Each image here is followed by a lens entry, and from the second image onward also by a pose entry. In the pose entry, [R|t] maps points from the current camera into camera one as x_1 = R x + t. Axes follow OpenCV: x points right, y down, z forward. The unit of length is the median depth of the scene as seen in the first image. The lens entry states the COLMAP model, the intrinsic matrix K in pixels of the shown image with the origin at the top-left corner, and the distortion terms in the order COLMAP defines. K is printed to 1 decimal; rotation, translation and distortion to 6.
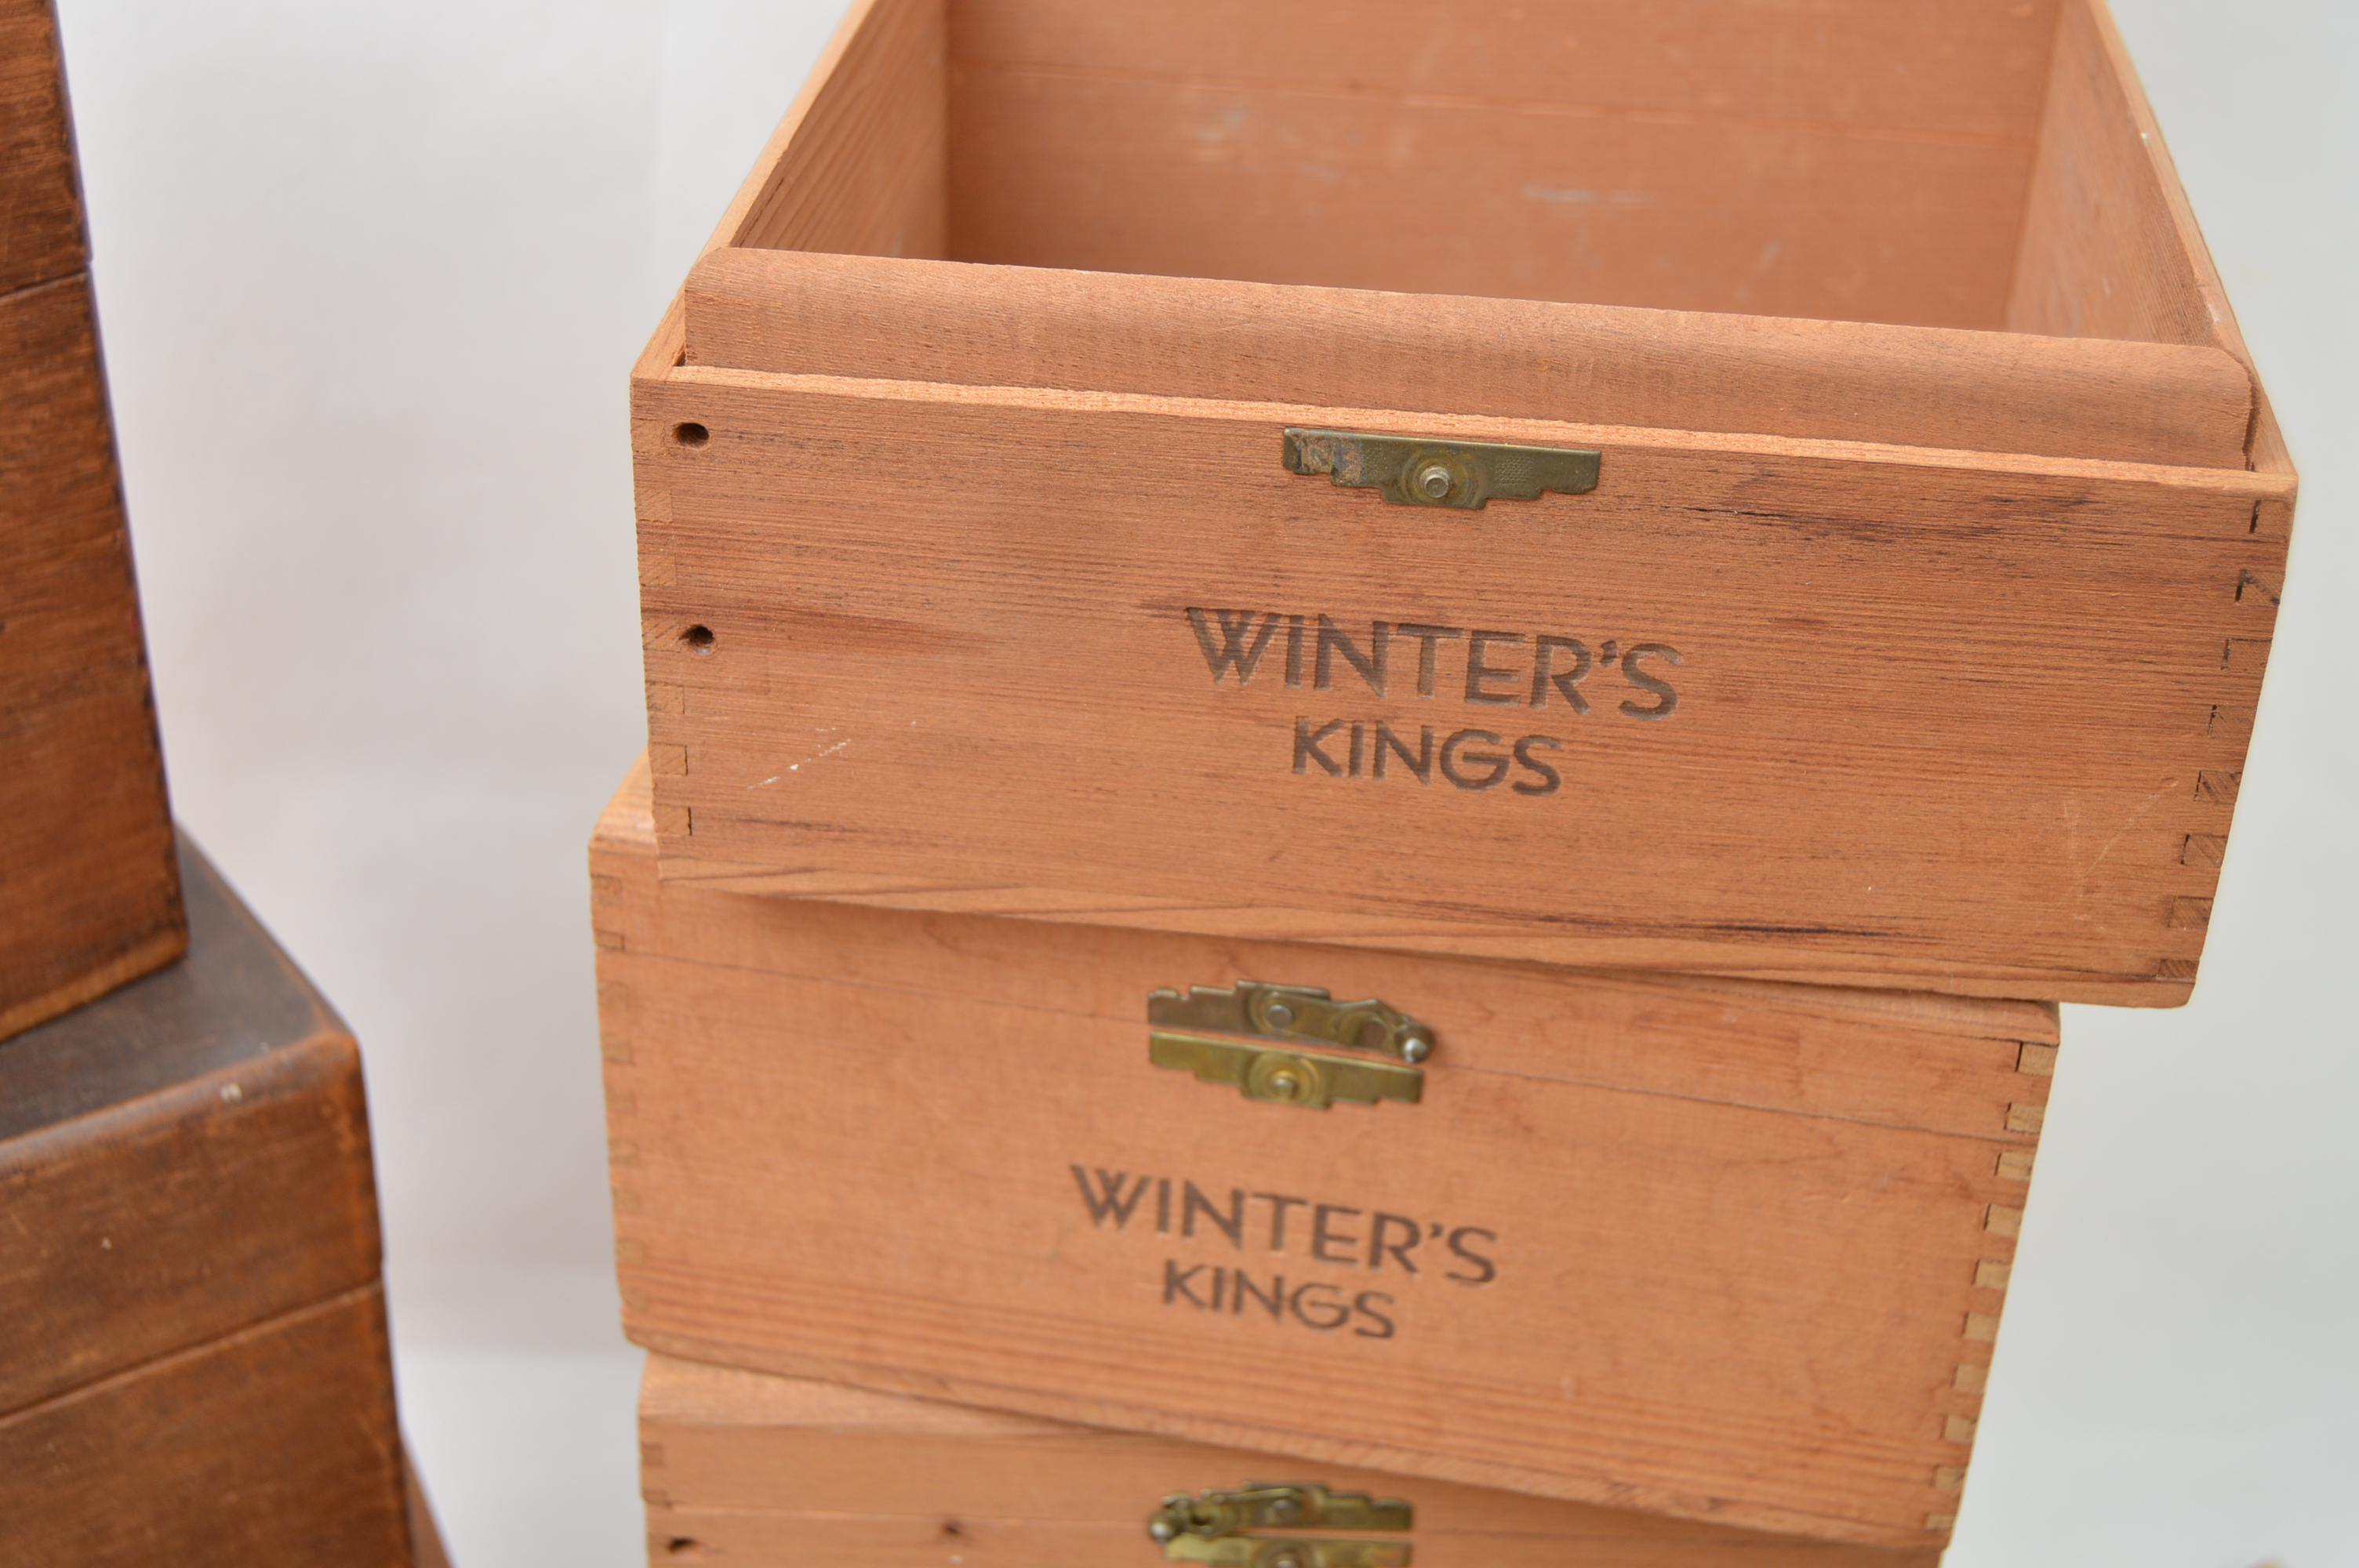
lens RADIAL K [[3323.9, 0, 1179.5], [0, 3323.9, 784.0], [0, 0, 1]] dist [-0.030548, -0.117283]
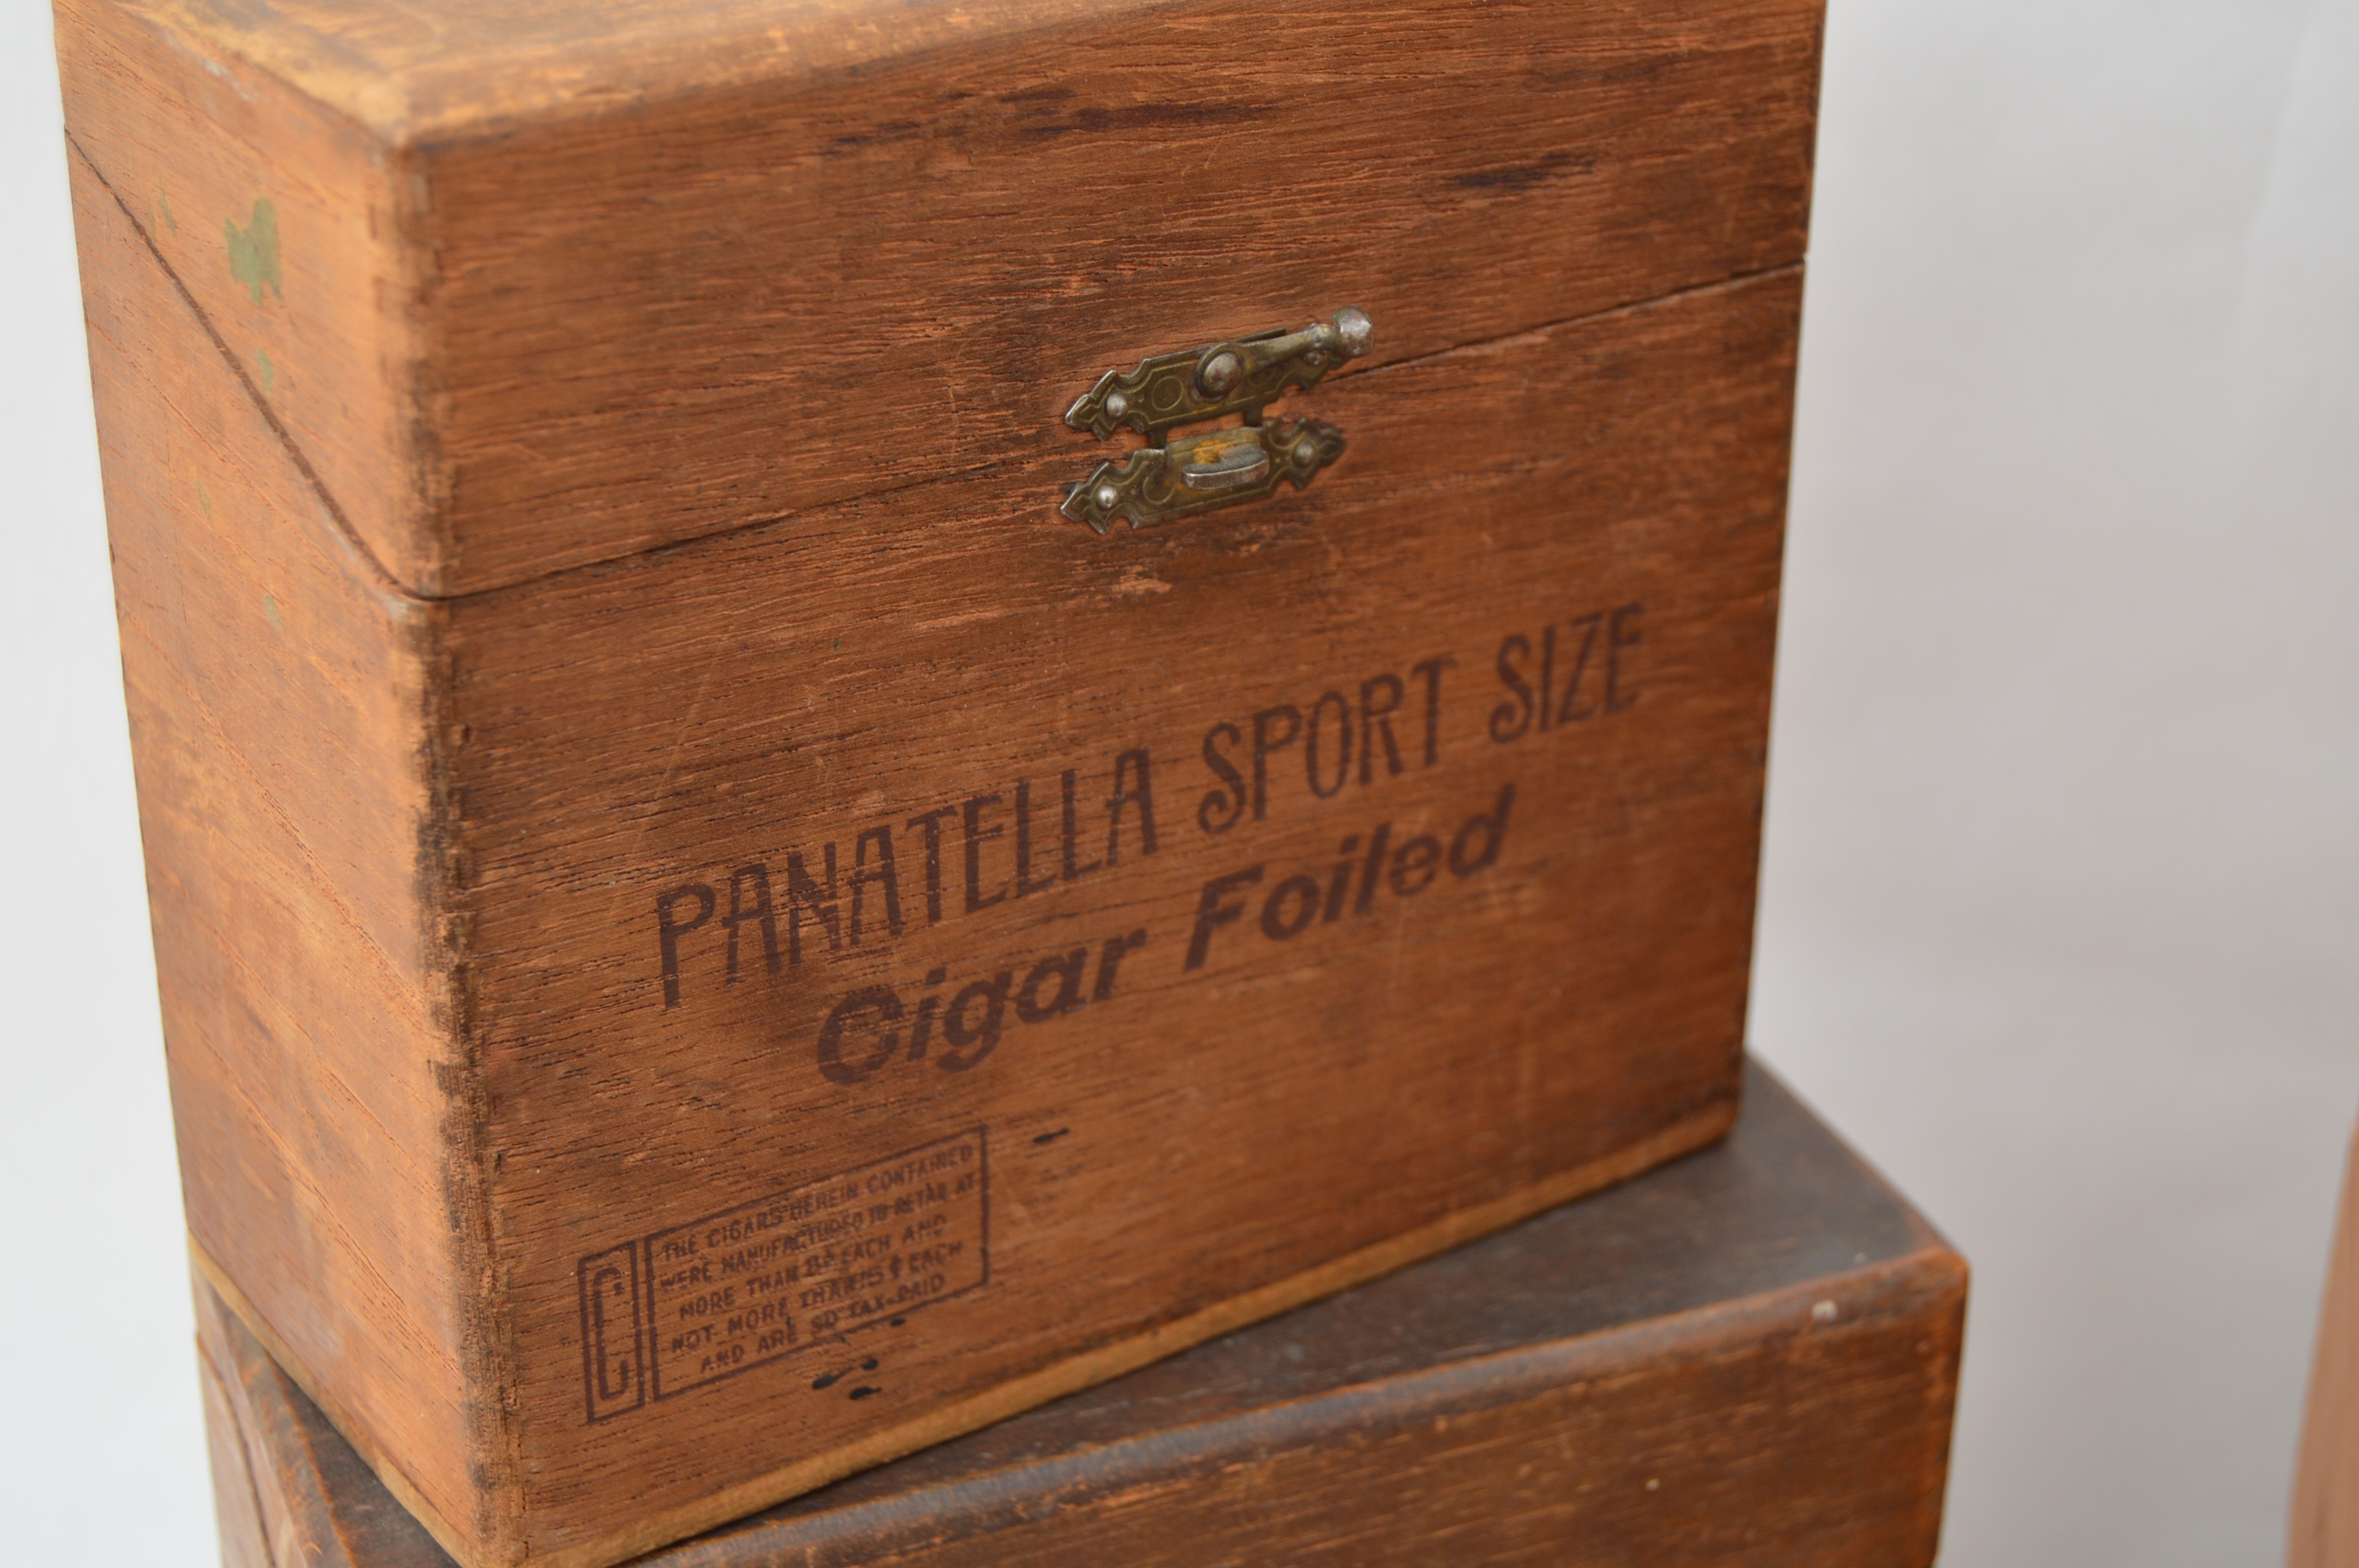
lens RADIAL K [[4094.4, 0, 1179.5], [0, 4094.4, 784.0], [0, 0, 1]] dist [-0.028360, -0.069542]
pose [[0.974703, 0.080636, -0.208449, -0.248915], [-0.095214, 0.993595, -0.060862, 0.043596], [0.202206, 0.079170, 0.976138, 0.008069]]
